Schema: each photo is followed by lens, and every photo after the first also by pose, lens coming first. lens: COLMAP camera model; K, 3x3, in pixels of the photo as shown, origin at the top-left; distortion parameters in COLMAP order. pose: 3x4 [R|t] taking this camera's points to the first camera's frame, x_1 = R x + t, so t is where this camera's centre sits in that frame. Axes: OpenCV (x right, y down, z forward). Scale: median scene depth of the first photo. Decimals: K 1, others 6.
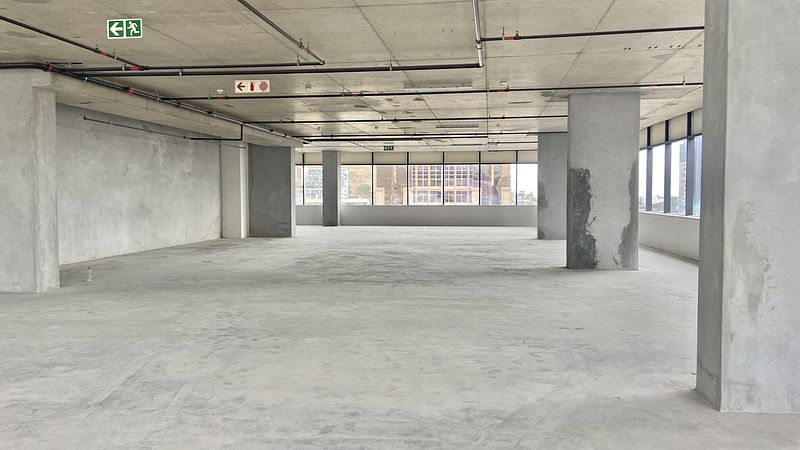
lens RADIAL K [[603.7, 0, 400.1], [0, 603.7, 215.6], [0, 0, 1]] dist [0.127479, -0.167058]
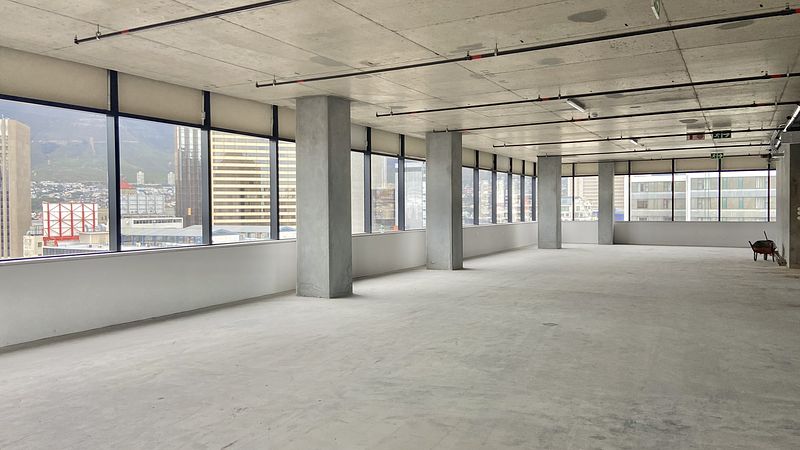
lens RADIAL K [[600.7, 0, 392.0], [0, 600.7, 218.0], [0, 0, 1]] dist [0.120115, -0.162708]
pose [[-0.359295, 0.018488, -0.933041, 0.280120], [-0.027197, 0.999172, 0.030272, -0.025705], [0.932828, 0.036252, -0.358495, 0.658530]]
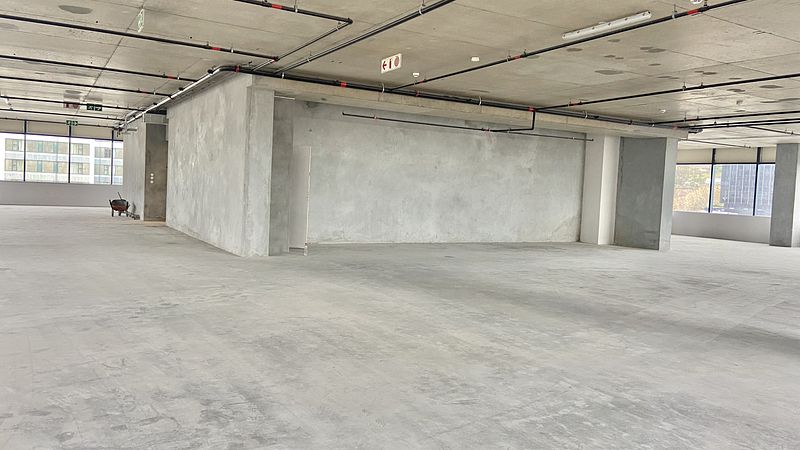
lens RADIAL K [[600.7, 0, 392.0], [0, 600.7, 218.0], [0, 0, 1]] dist [0.120115, -0.162708]
pose [[0.616456, 0.070473, -0.784229, 0.494370], [-0.075755, 0.996675, 0.030016, -0.009277], [0.783737, 0.040906, 0.619745, 0.460992]]
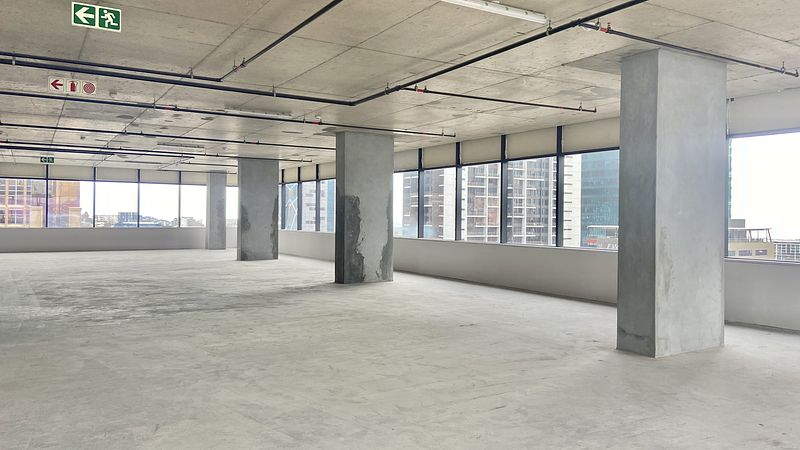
lens RADIAL K [[603.2, 0, 391.7], [0, 603.2, 215.2], [0, 0, 1]] dist [0.135036, -0.170244]
pose [[0.777643, 0.011299, 0.628605, -0.442595], [0.011460, 0.999418, -0.032140, -0.003730], [-0.628602, 0.032197, 0.777060, 0.076971]]
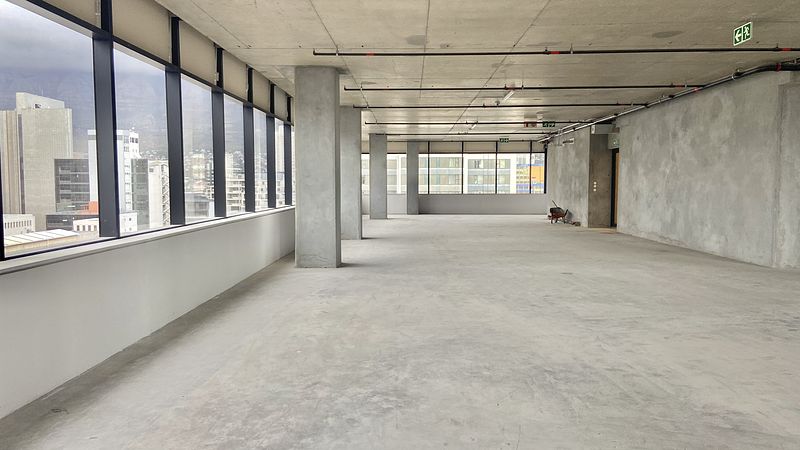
lens RADIAL K [[600.7, 0, 392.0], [0, 600.7, 218.0], [0, 0, 1]] dist [0.120115, -0.162708]
pose [[0.119475, 0.060422, -0.990997, 0.413006], [-0.036846, 0.997729, 0.056390, -0.003689], [0.992153, 0.029777, 0.121429, 0.158807]]
